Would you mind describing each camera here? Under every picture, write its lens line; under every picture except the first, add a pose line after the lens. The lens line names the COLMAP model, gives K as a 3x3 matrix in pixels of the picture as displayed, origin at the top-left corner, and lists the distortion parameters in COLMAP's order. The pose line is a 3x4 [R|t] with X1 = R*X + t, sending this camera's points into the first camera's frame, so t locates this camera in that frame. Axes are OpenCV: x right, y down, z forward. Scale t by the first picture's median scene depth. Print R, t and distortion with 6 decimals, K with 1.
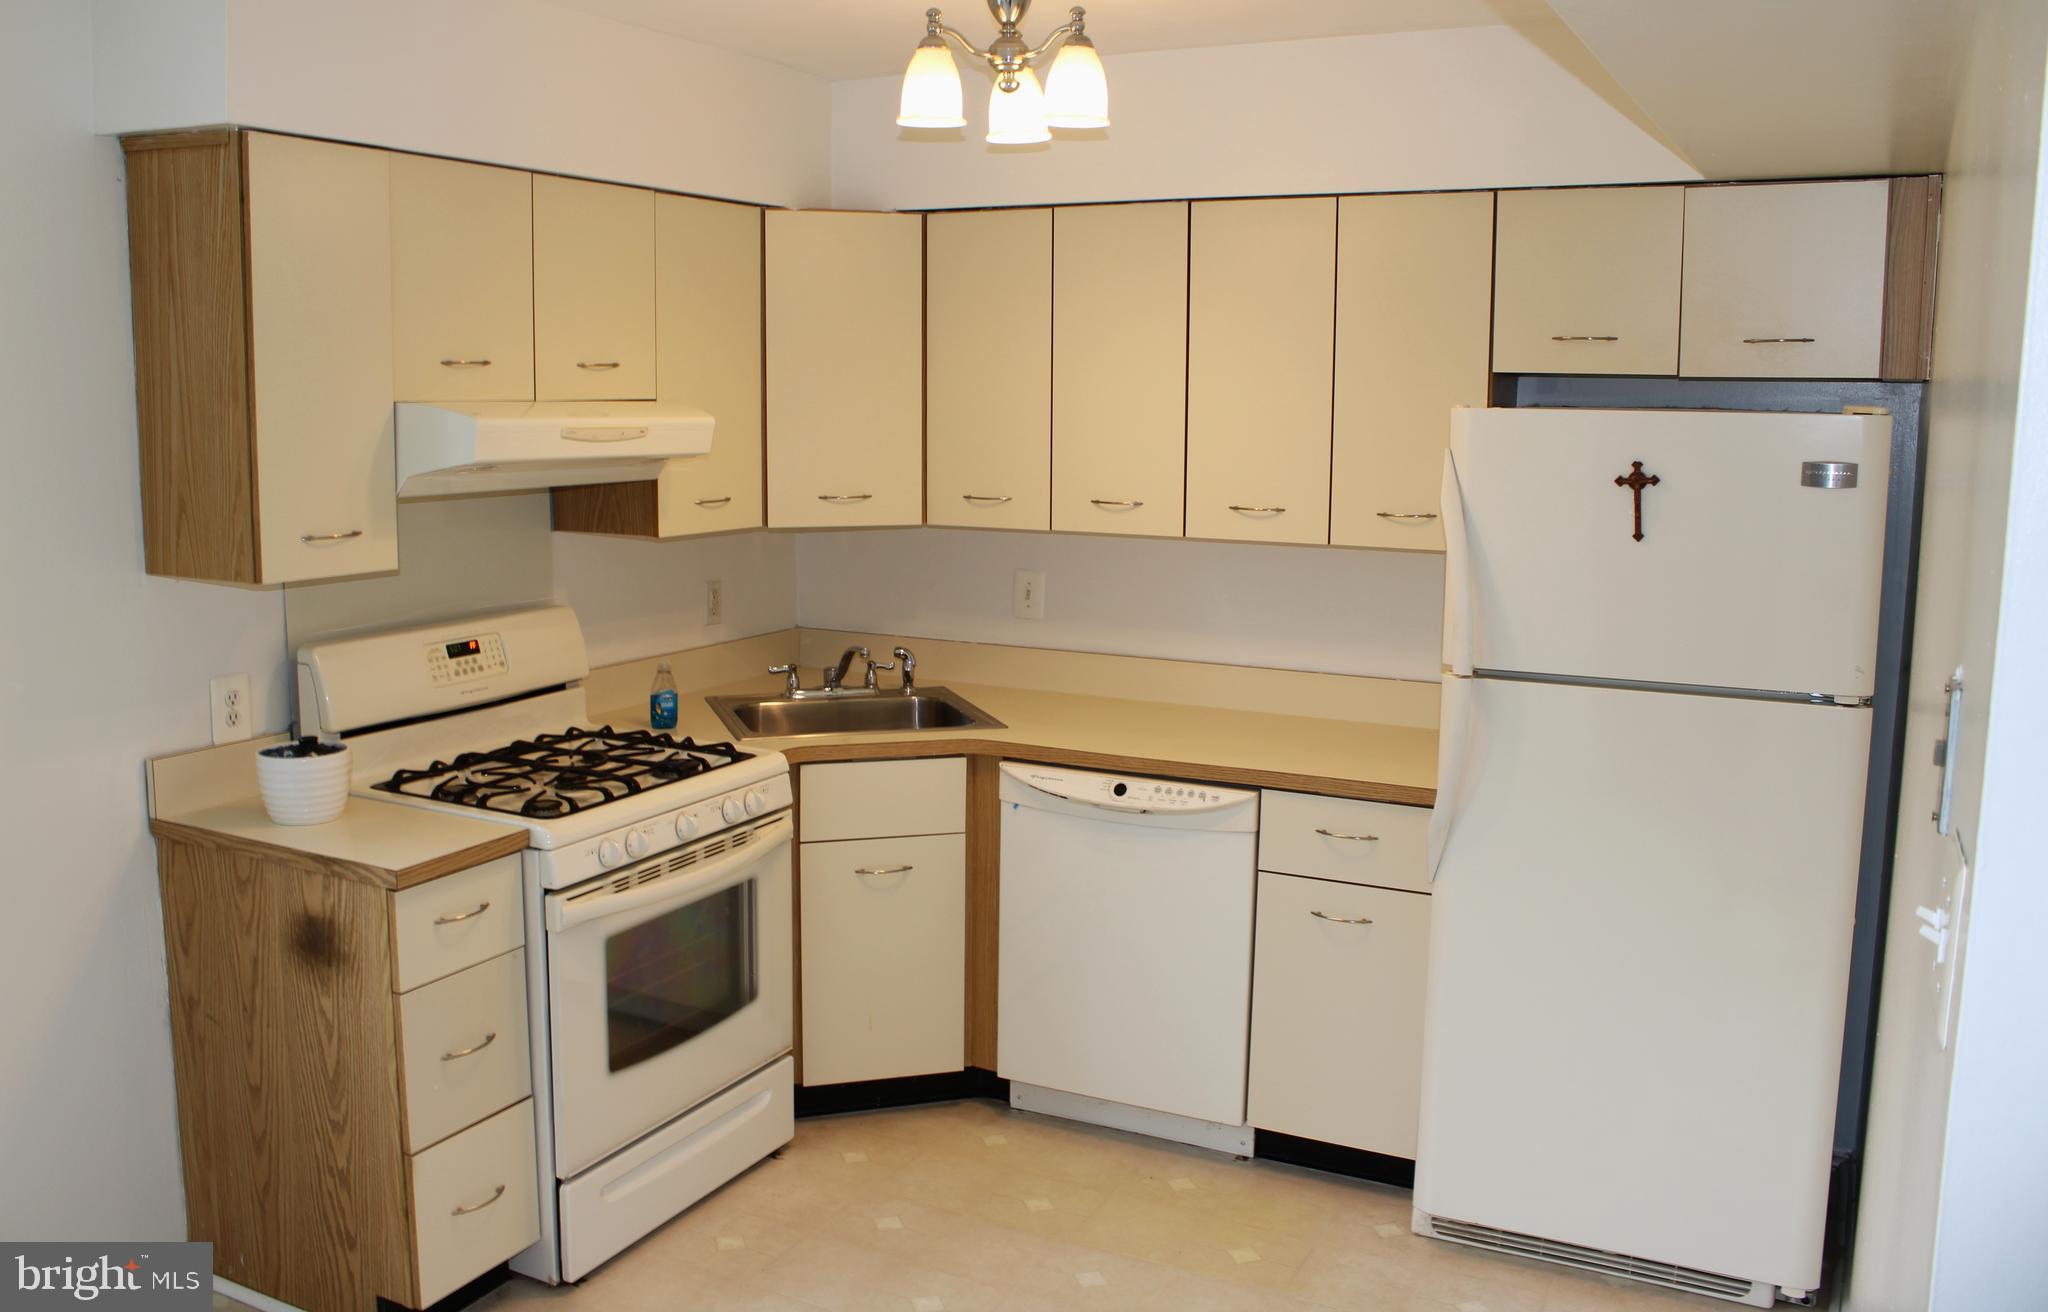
lens RADIAL K [[1721.0, 0, 1022.0], [0, 1721.0, 621.9], [0, 0, 1]] dist [-0.113951, -0.001401]
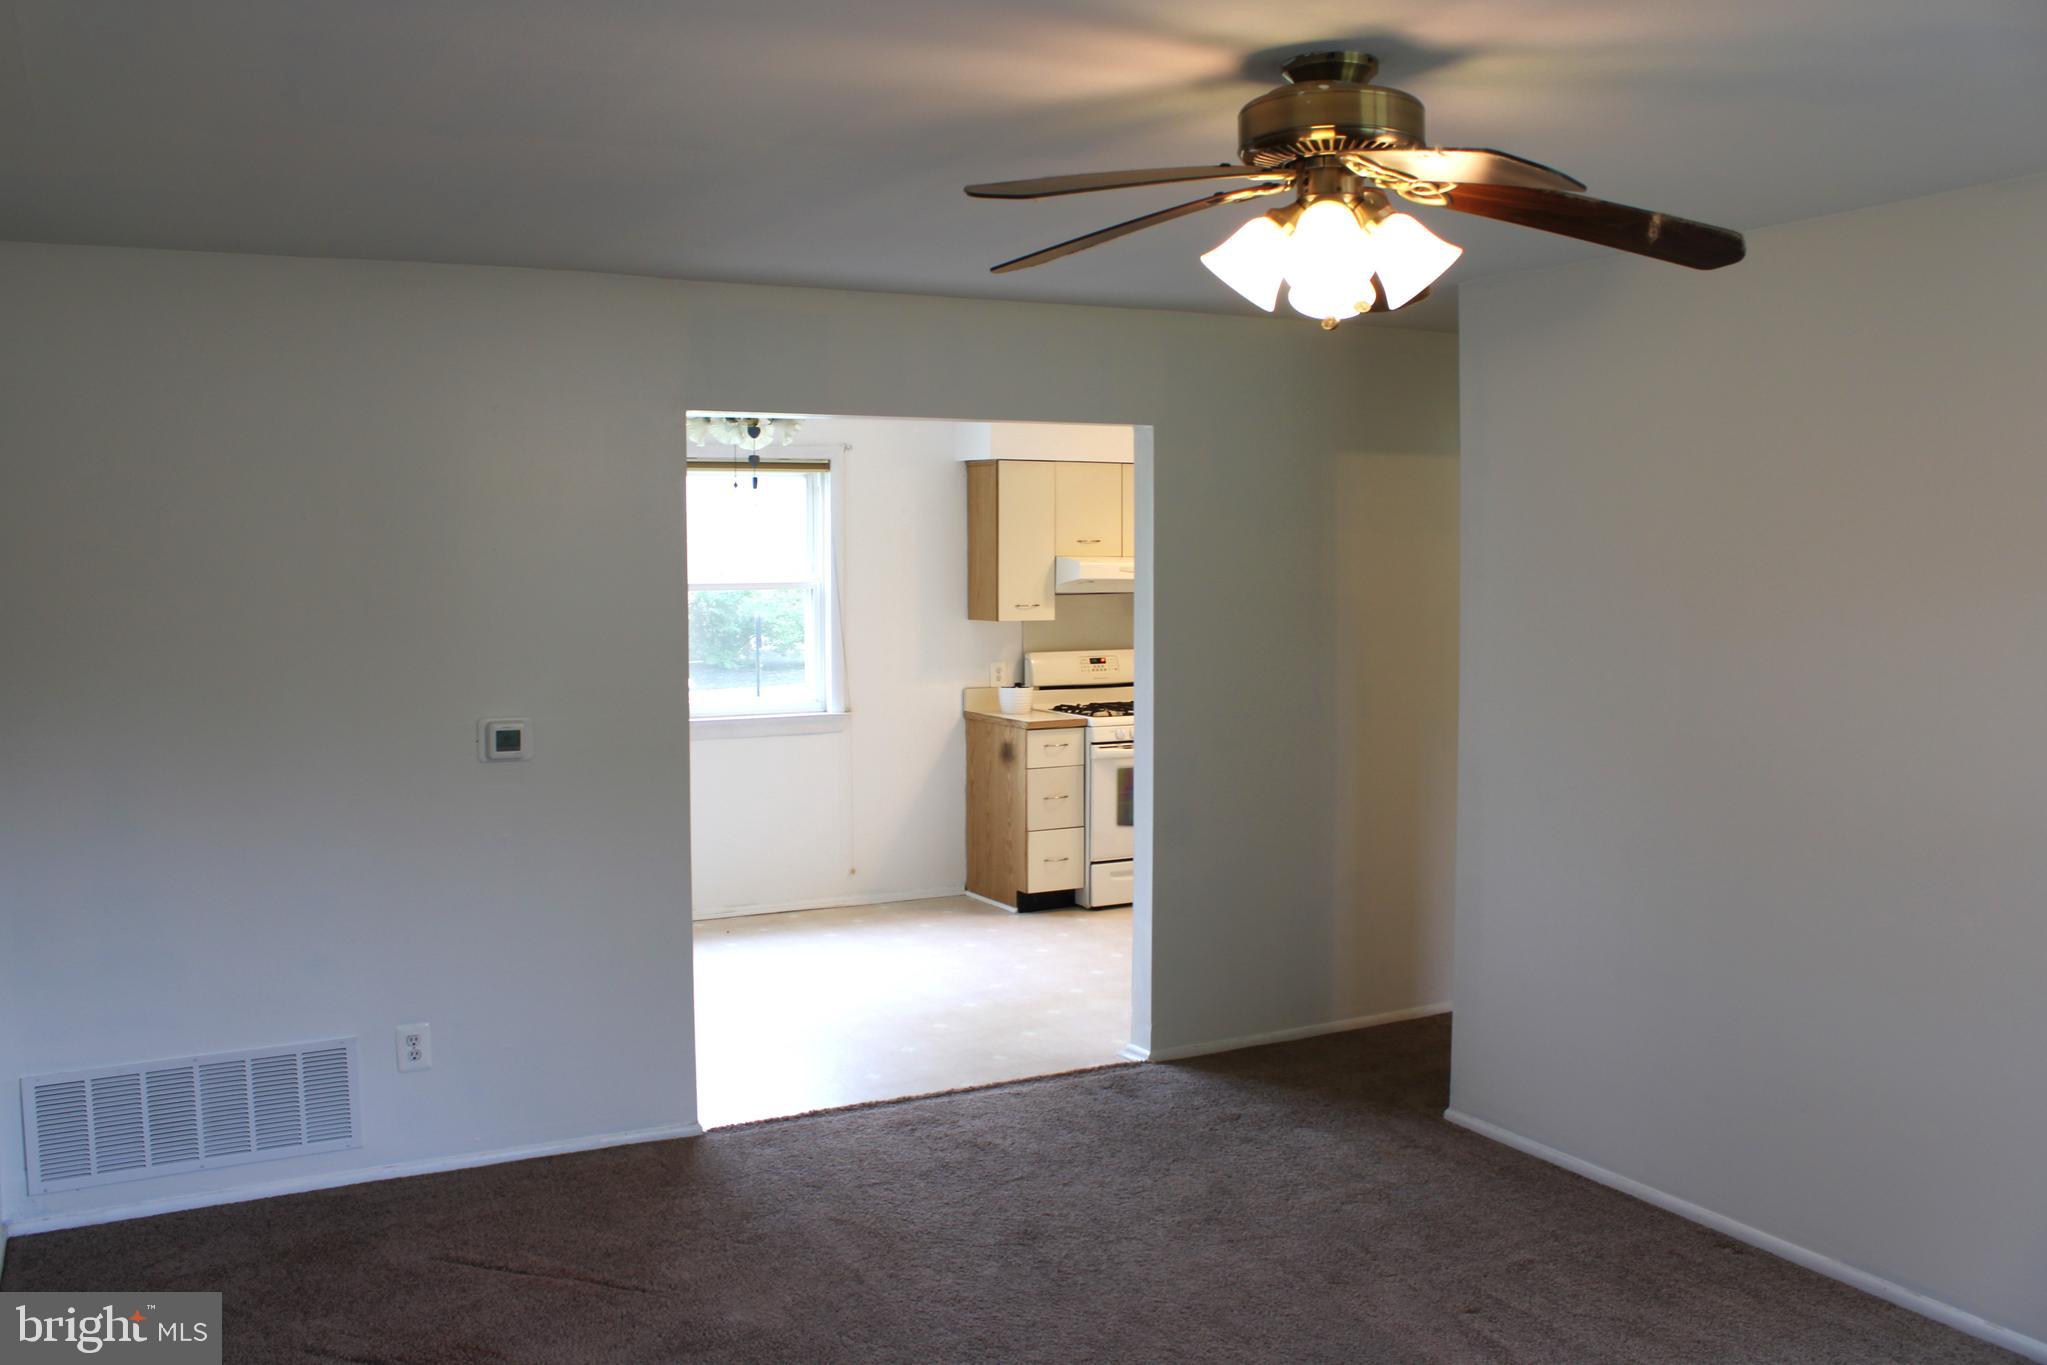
lens RADIAL K [[1684.8, 0, 1023.5], [0, 1684.8, 682.5], [0, 0, 1]] dist [-0.097846, 0.004805]
pose [[0.818096, 0.016223, -0.574853, 1.114072], [-0.060921, 0.996422, -0.058579, 0.225080], [0.571846, 0.082944, 0.816157, -1.162889]]
